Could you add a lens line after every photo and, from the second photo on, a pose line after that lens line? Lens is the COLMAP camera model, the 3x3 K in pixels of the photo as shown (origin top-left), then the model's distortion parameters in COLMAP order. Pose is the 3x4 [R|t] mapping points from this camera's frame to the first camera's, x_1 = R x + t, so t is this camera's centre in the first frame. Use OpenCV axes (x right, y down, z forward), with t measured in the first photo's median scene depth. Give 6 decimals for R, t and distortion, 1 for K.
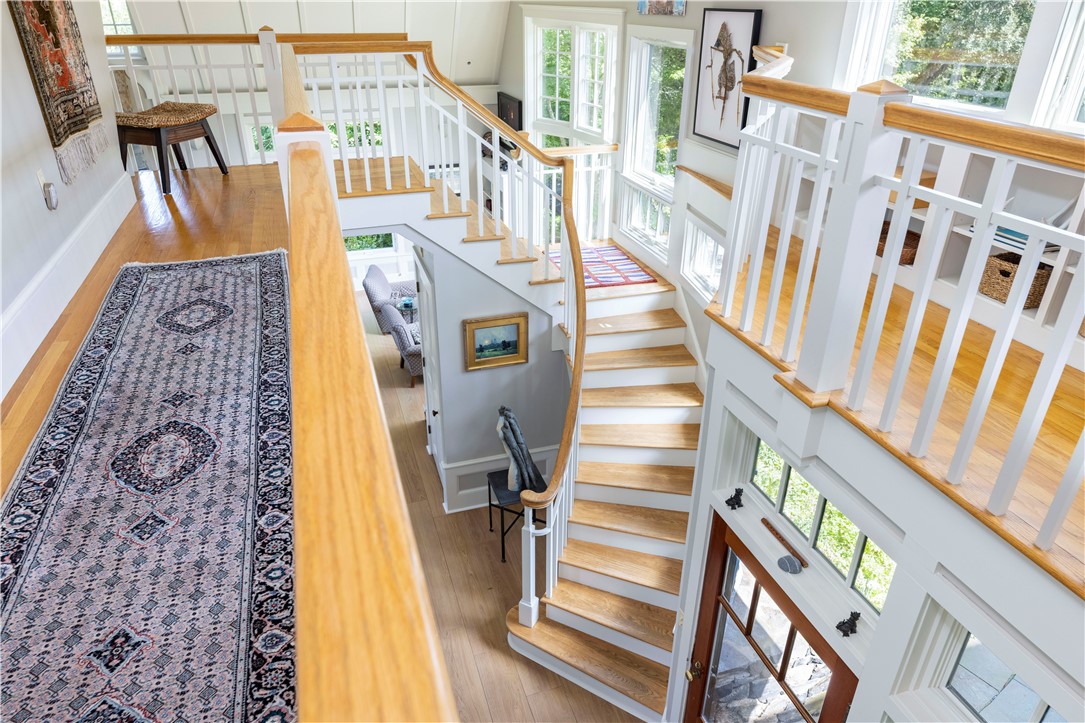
lens RADIAL K [[714.0, 0, 542.3], [0, 714.0, 361.5], [0, 0, 1]] dist [0.001634, -0.000251]
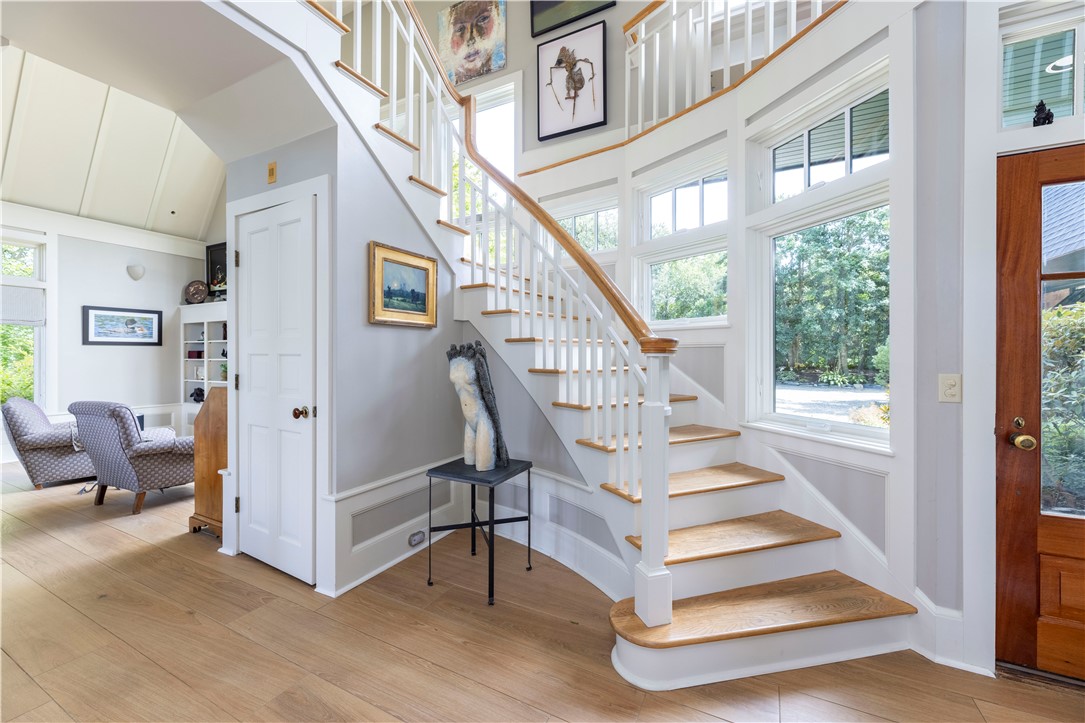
lens RADIAL K [[437.2, 0, 544.8], [0, 437.2, 359.2], [0, 0, 1]] dist [-0.000122, 0.000507]
pose [[0.710026, -0.010899, 0.704091, -0.326395], [0.330166, 0.888315, -0.319198, 0.267390], [-0.621976, 0.459105, 0.634326, 0.749112]]
